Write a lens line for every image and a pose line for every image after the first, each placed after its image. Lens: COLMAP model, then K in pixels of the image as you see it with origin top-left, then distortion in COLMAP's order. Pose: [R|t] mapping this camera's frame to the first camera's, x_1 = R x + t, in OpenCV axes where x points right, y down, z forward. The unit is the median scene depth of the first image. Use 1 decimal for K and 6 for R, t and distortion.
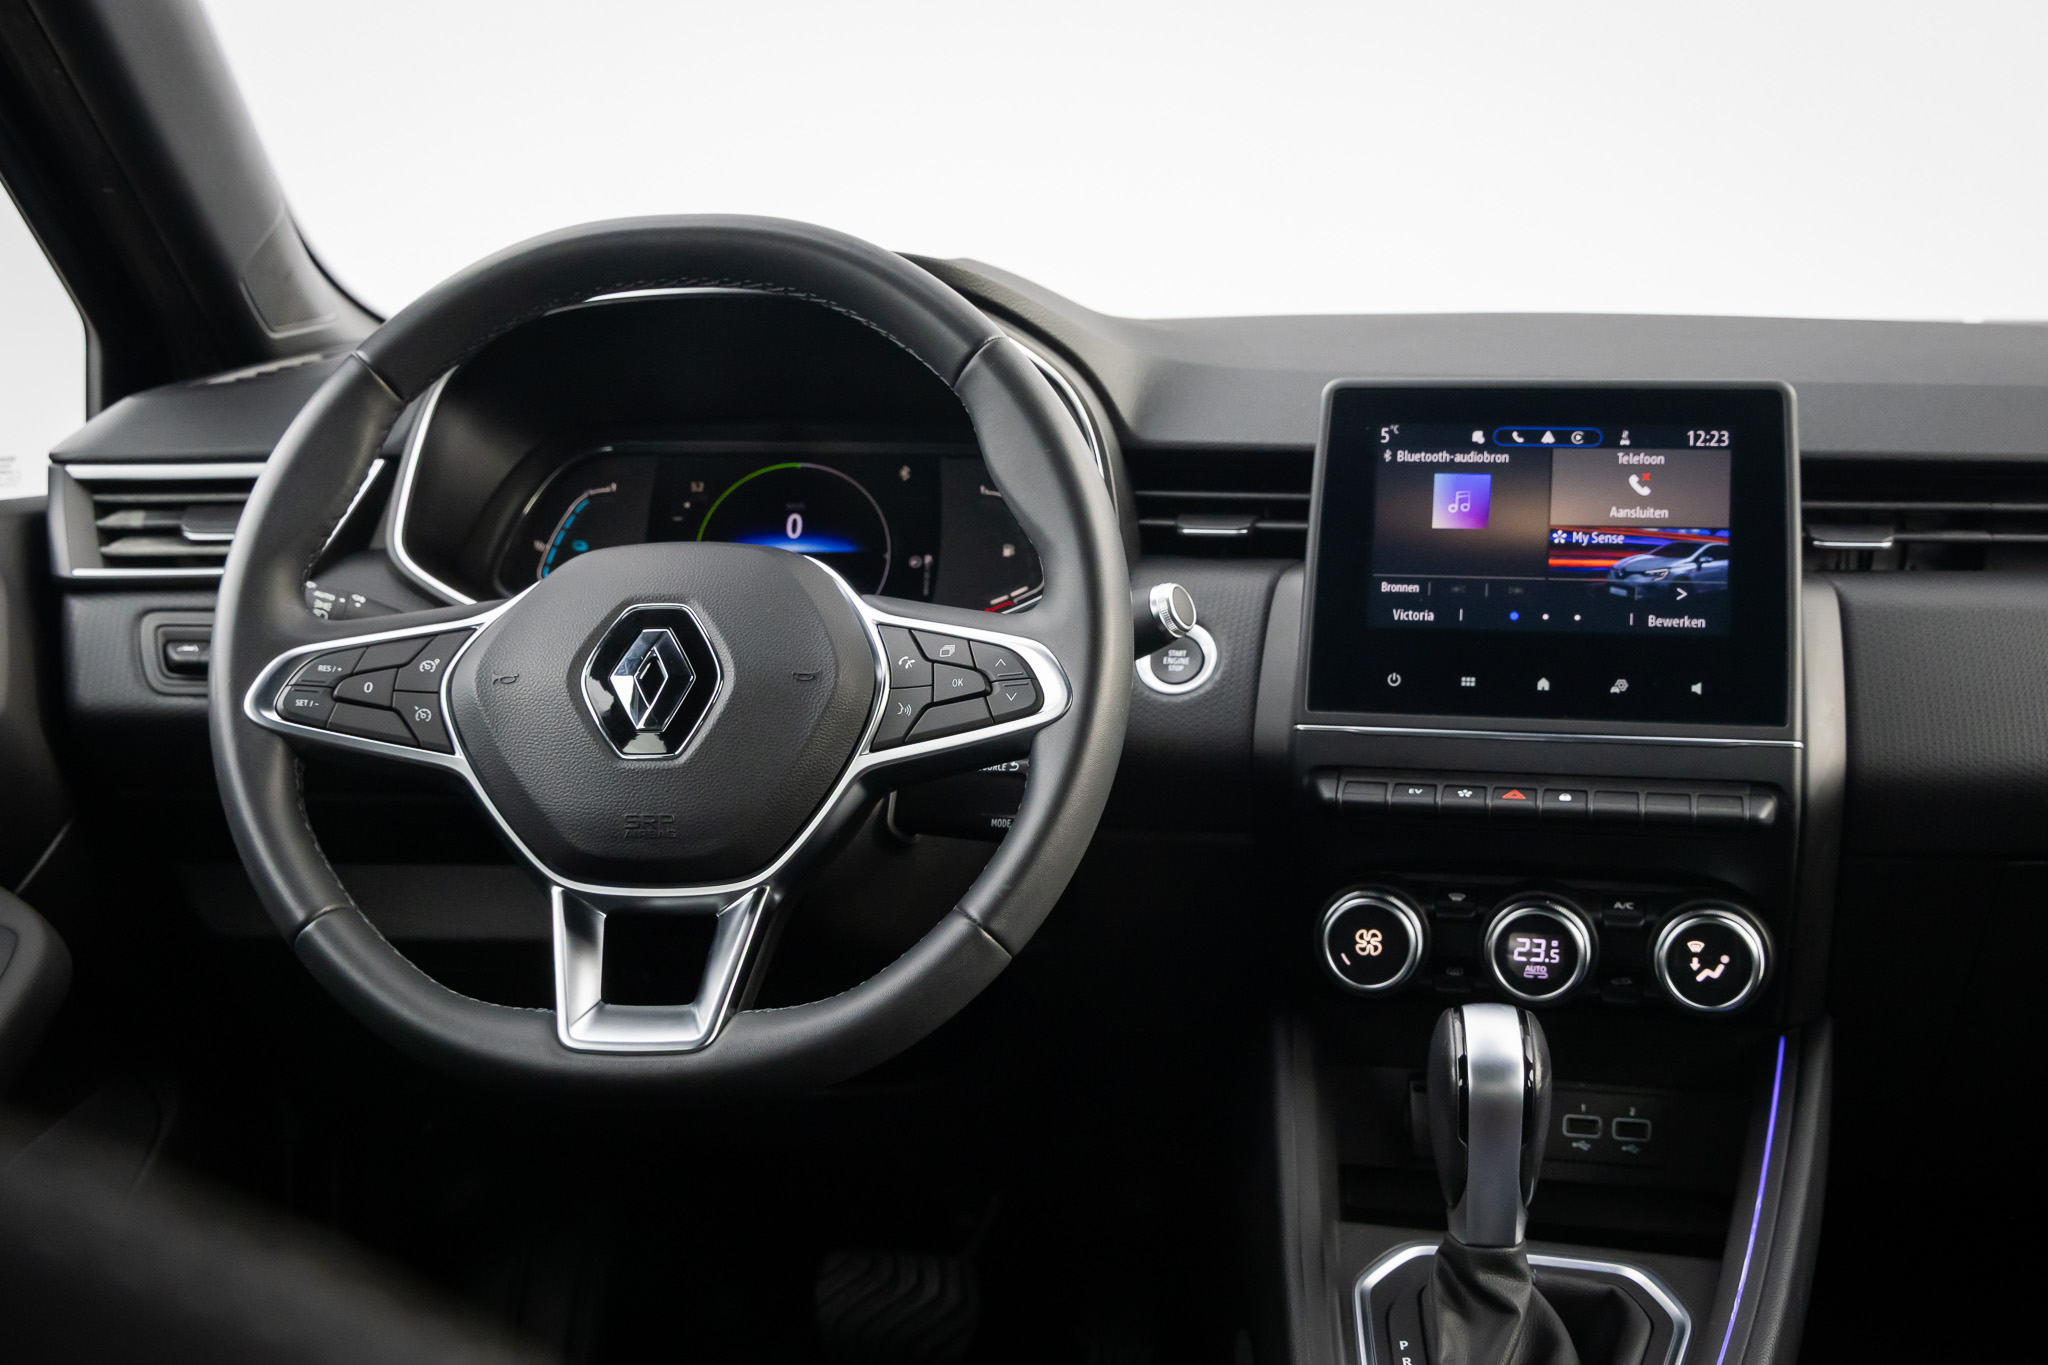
lens RADIAL K [[2511.4, 0, 1024.3], [0, 2511.4, 682.2], [0, 0, 1]] dist [0.003415, 0.000000]
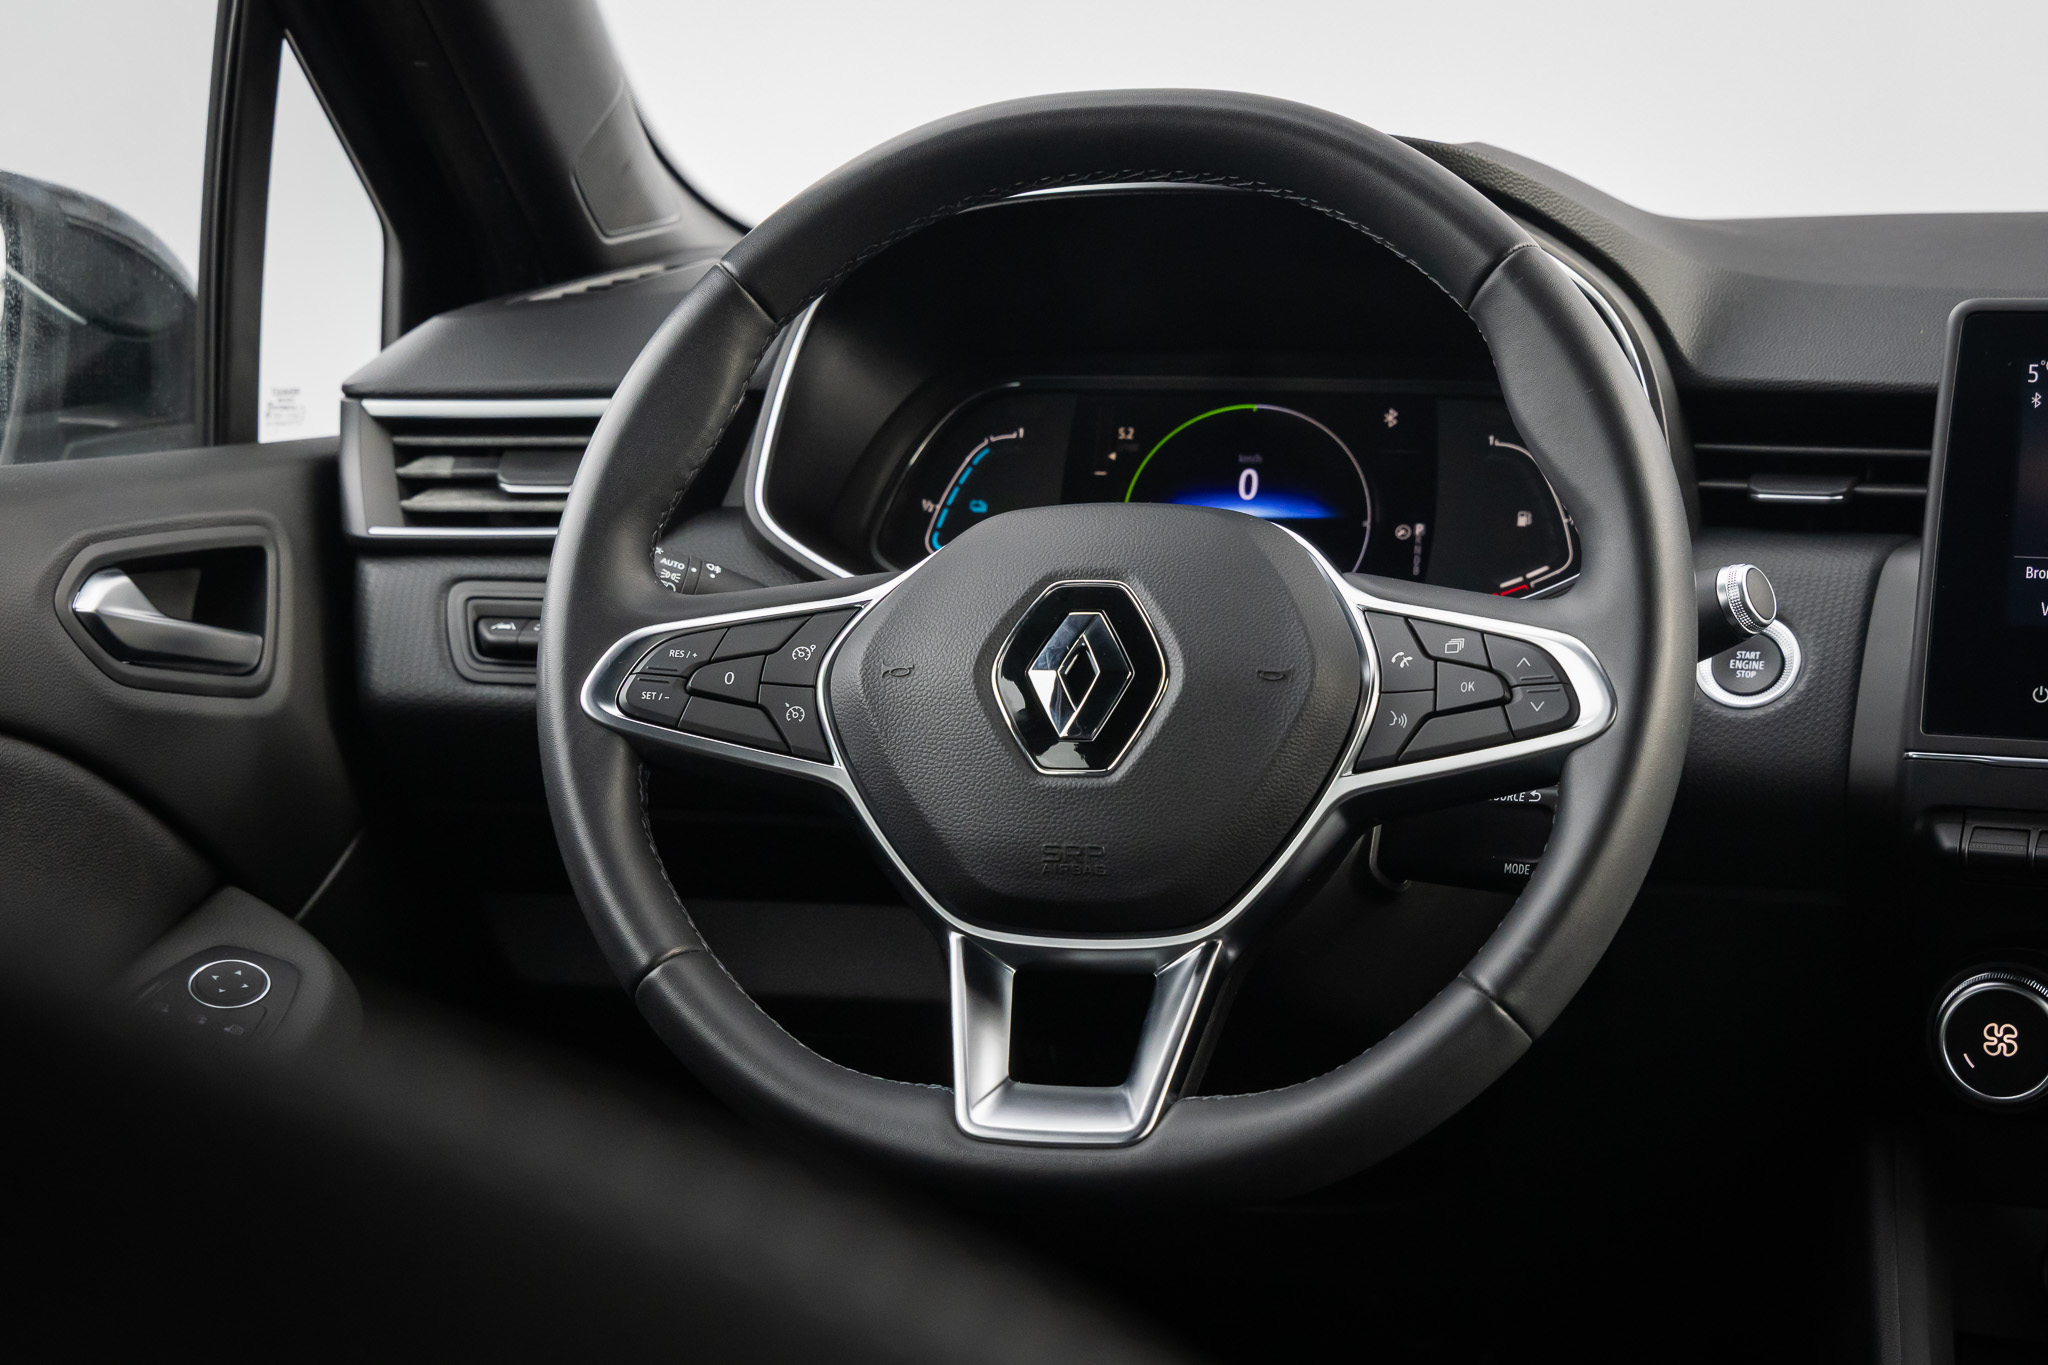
lens RADIAL K [[3264.5, 0, 1037.5], [0, 3264.5, 644.9], [0, 0, 1]] dist [0.004625, 0.000000]
pose [[0.989829, 0.018098, -0.141105, -0.014218], [-0.019976, 0.999730, -0.011910, 0.001717], [0.140852, 0.014607, 0.989923, -0.021296]]
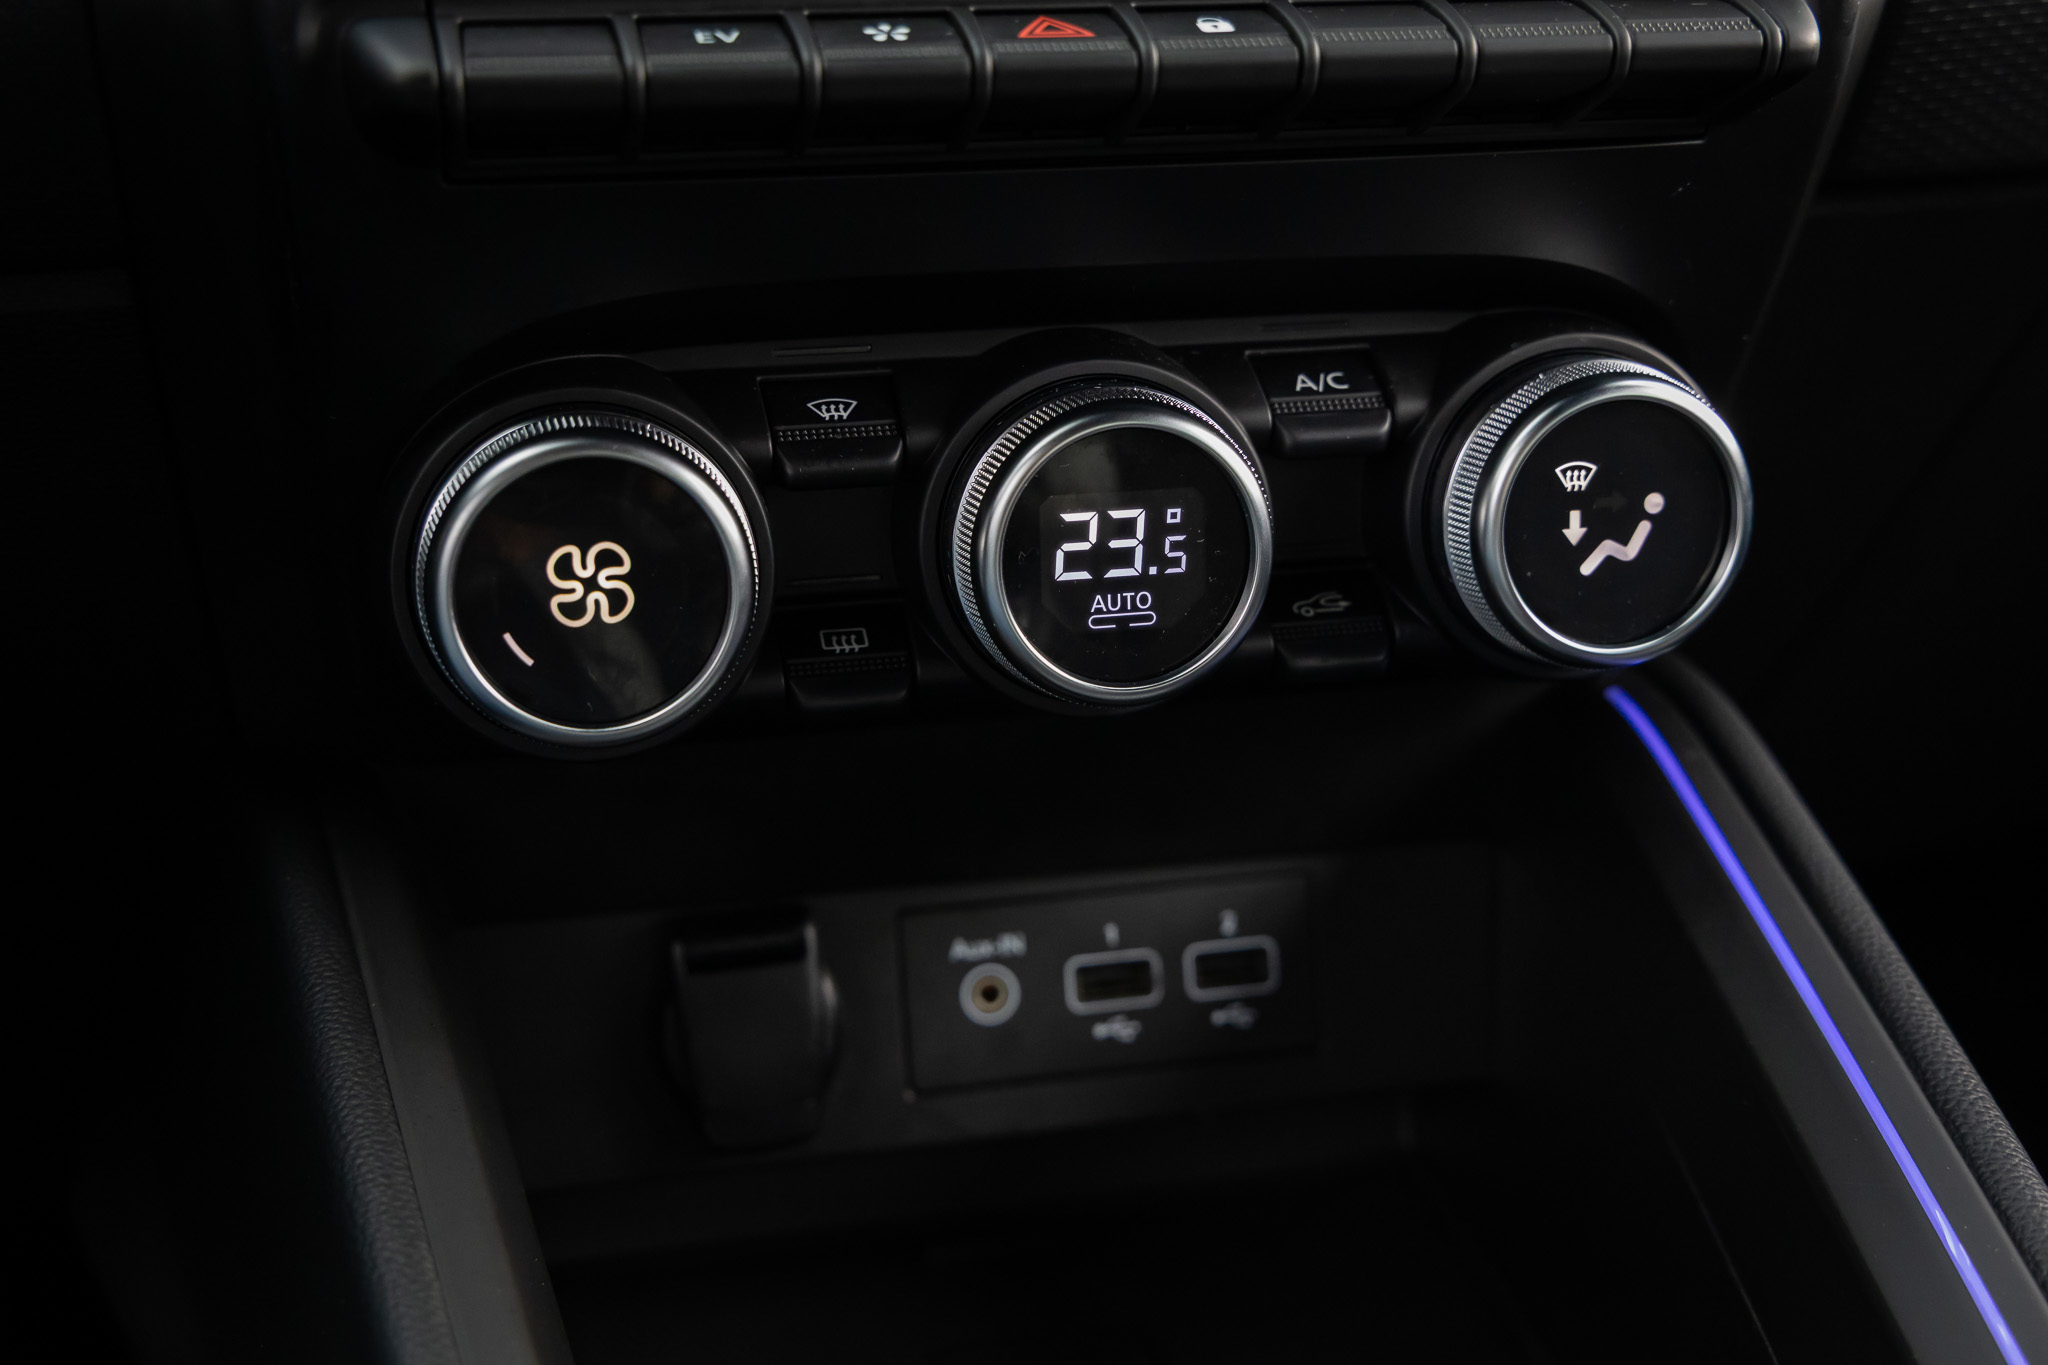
lens RADIAL K [[2511.4, 0, 1045.6], [0, 2511.4, 685.5], [0, 0, 1]] dist [0.003415, 0.000000]
pose [[0.893130, -0.141999, 0.426797, 0.057210], [0.072657, 0.981945, 0.174656, 0.068132], [-0.443892, -0.124981, 0.887322, 0.720036]]
